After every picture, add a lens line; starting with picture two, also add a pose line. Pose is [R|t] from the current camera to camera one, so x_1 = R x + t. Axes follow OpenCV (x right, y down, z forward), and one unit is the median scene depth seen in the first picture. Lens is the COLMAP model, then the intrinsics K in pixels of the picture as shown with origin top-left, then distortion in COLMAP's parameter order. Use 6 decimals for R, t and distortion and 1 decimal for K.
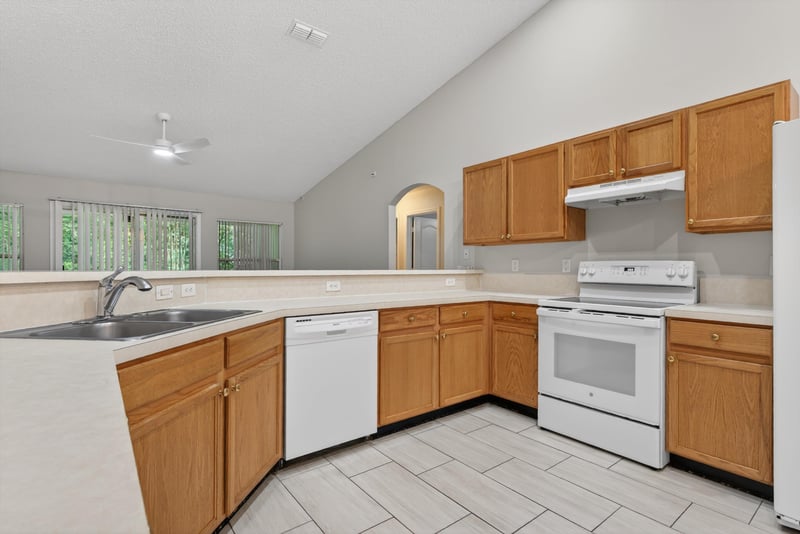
lens RADIAL K [[390.9, 0, 398.1], [0, 390.9, 266.9], [0, 0, 1]] dist [0.000928, -0.000061]
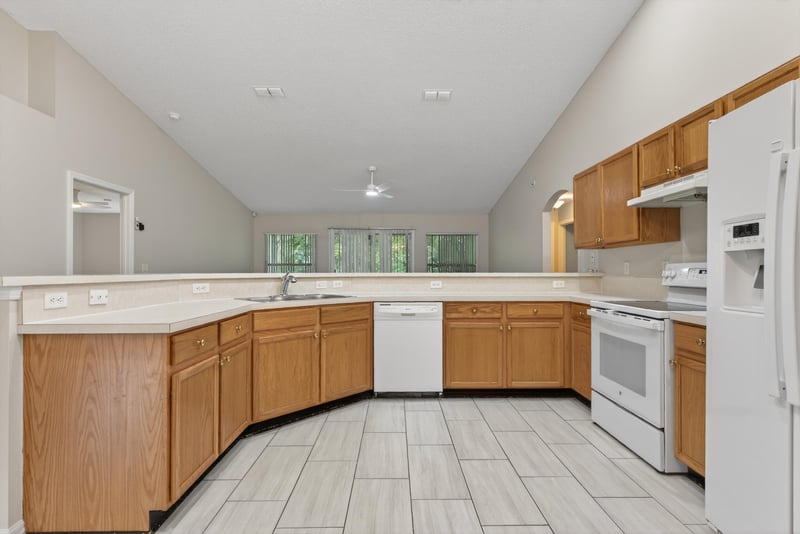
lens RADIAL K [[384.1, 0, 397.2], [0, 384.1, 268.5], [0, 0, 1]] dist [0.000376, -0.000281]
pose [[0.795091, -0.006334, -0.606457, 0.553776], [0.003576, 0.999977, -0.005755, 0.000794], [0.606479, 0.002407, 0.795096, -0.143521]]
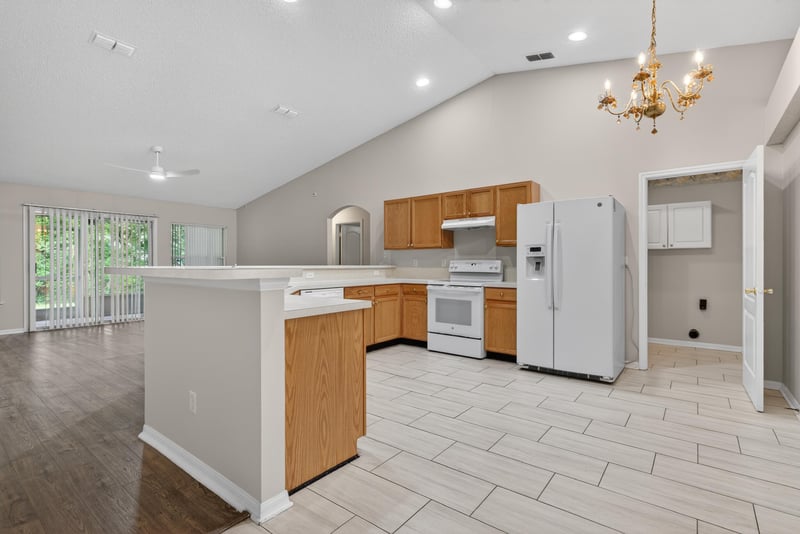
lens RADIAL K [[385.0, 0, 398.8], [0, 385.0, 262.5], [0, 0, 1]] dist [-0.000469, -0.001059]
pose [[0.969567, -0.000994, 0.244825, -0.209207], [0.001359, 0.999998, -0.001323, -0.001669], [-0.244824, 0.001615, 0.969566, -0.699840]]
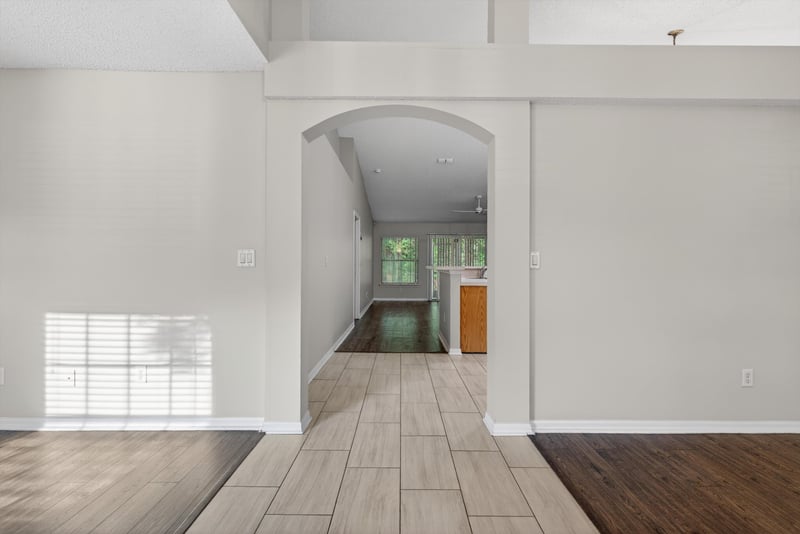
lens RADIAL K [[379.0, 0, 400.0], [0, 379.0, 267.0], [0, 0, 1]] dist [-0.000078, -0.000193]
pose [[0.787404, 0.003947, -0.616425, 0.583366], [-0.001645, 0.999989, 0.004303, 0.004504], [0.616435, -0.002374, 0.787402, -1.514677]]
